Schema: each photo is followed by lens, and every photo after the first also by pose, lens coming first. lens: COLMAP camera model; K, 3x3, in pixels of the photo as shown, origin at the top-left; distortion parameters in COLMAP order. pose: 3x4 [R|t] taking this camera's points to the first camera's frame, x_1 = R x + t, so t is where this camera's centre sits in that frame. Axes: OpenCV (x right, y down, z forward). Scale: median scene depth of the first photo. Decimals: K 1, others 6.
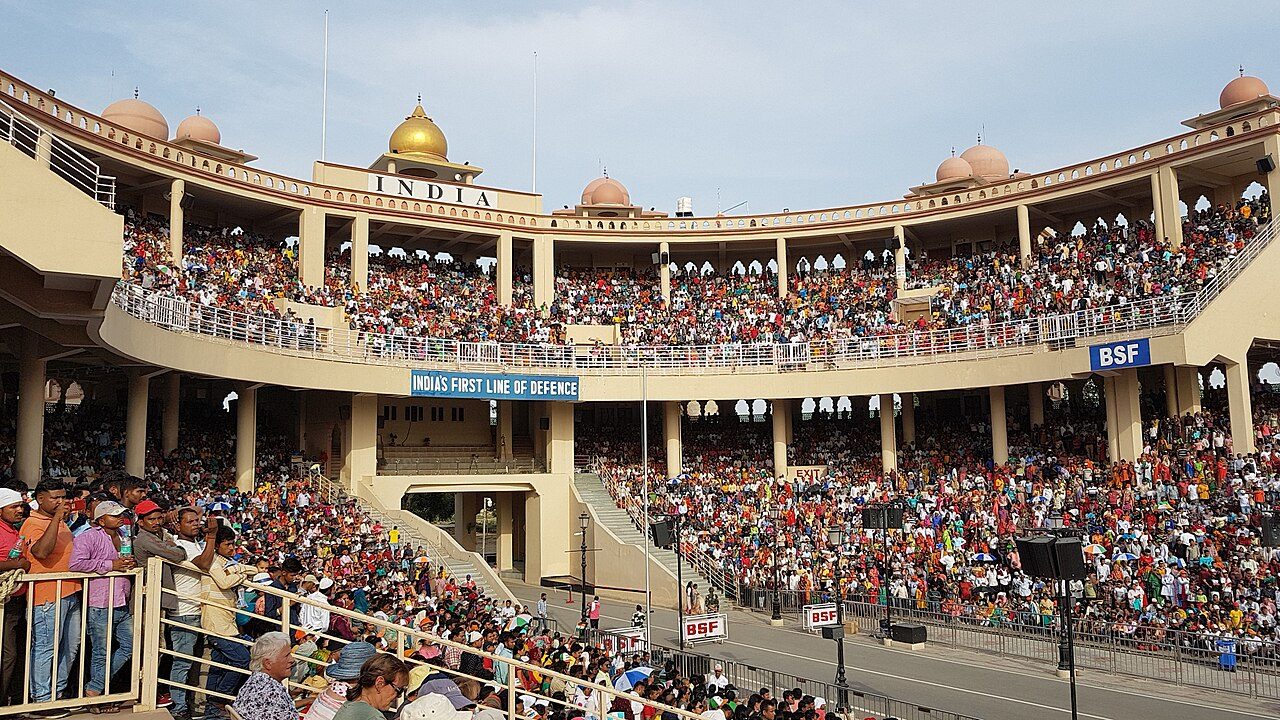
lens RADIAL K [[1002.9, 0, 640.0], [0, 1002.9, 360.0], [0, 0, 1]] dist [-0.000236, 0.000005]
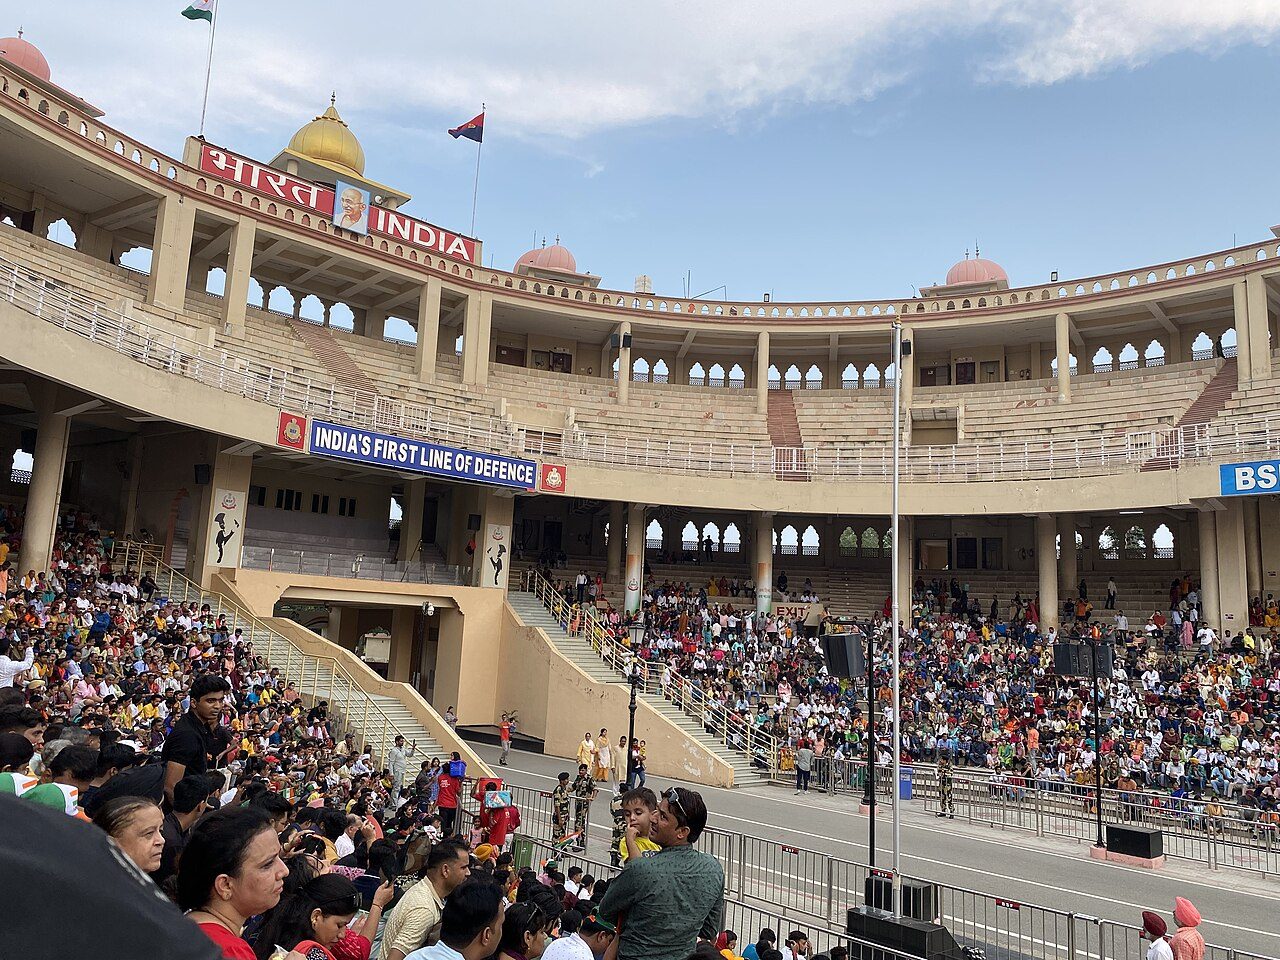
lens RADIAL K [[955.5, 0, 641.5], [0, 955.5, 492.6], [0, 0, 1]] dist [0.079192, -0.158048]
pose [[0.981876, 0.088553, 0.167565, -0.094569], [-0.083785, 0.995857, -0.035327, 0.056092], [-0.169999, 0.020648, 0.985228, 0.255580]]
